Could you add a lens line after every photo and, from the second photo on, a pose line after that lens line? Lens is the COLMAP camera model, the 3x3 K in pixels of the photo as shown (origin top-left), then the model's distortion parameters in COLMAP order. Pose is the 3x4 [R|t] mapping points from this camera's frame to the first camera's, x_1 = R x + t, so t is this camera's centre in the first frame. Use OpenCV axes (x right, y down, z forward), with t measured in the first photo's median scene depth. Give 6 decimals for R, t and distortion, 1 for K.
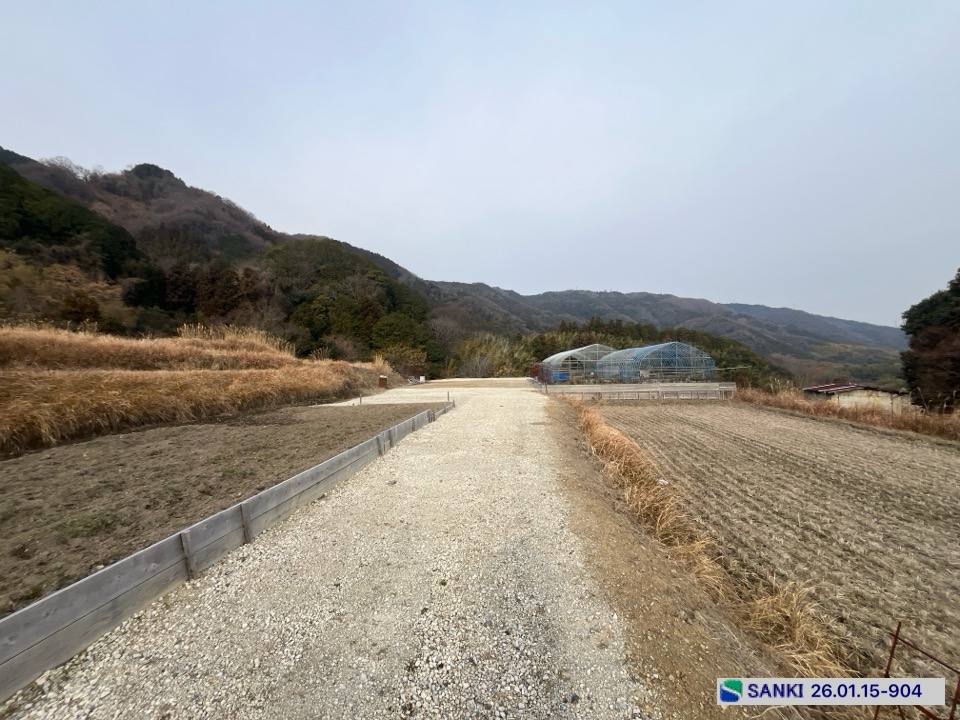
lens RADIAL K [[388.4, 0, 477.0], [0, 388.4, 361.7], [0, 0, 1]] dist [-0.003560, -0.000068]
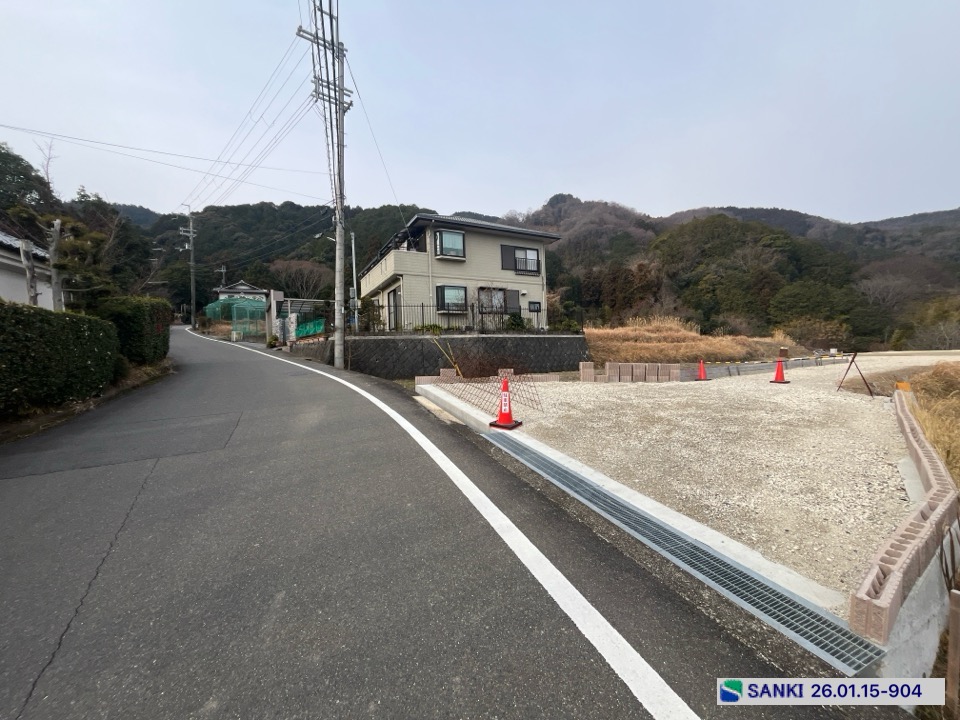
lens RADIAL K [[388.4, 0, 477.1], [0, 388.4, 361.2], [0, 0, 1]] dist [-0.003560, -0.000068]
pose [[0.613810, -0.003035, -0.789448, 0.024915], [0.038152, 0.998938, 0.025824, 0.003230], [0.788531, -0.045970, 0.613274, -0.098874]]
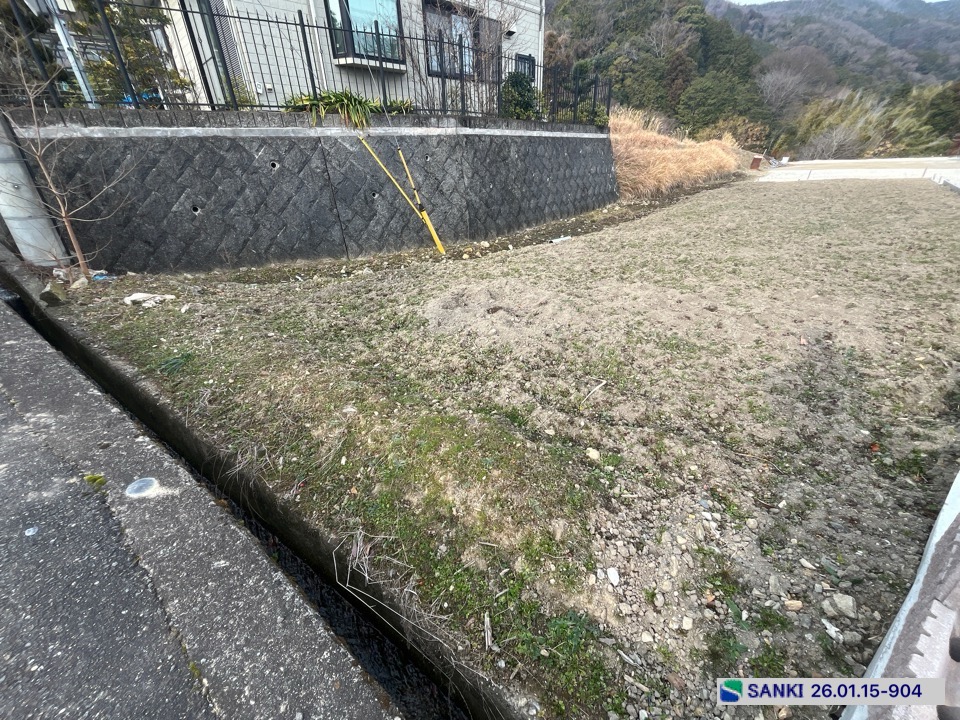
lens RADIAL K [[388.4, 0, 476.8], [0, 388.4, 360.1], [0, 0, 1]] dist [-0.003560, -0.000068]
pose [[0.816811, 0.247897, -0.520929, -0.044551], [0.035710, 0.879514, 0.474531, 0.000408], [0.575799, -0.406205, 0.709544, -0.065596]]
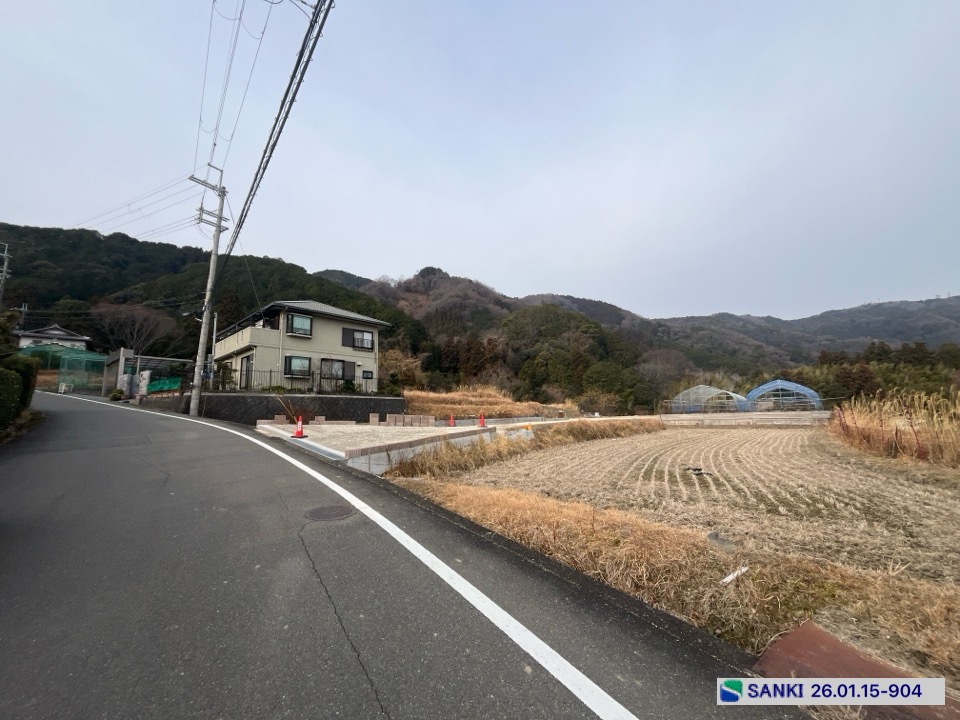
lens RADIAL K [[388.4, 0, 477.1], [0, 388.4, 361.6], [0, 0, 1]] dist [-0.003560, -0.000068]
pose [[0.838681, -0.081902, -0.538429, 0.082098], [0.018321, 0.992311, -0.122406, 0.005727], [0.544314, 0.092795, 0.833733, -0.127418]]
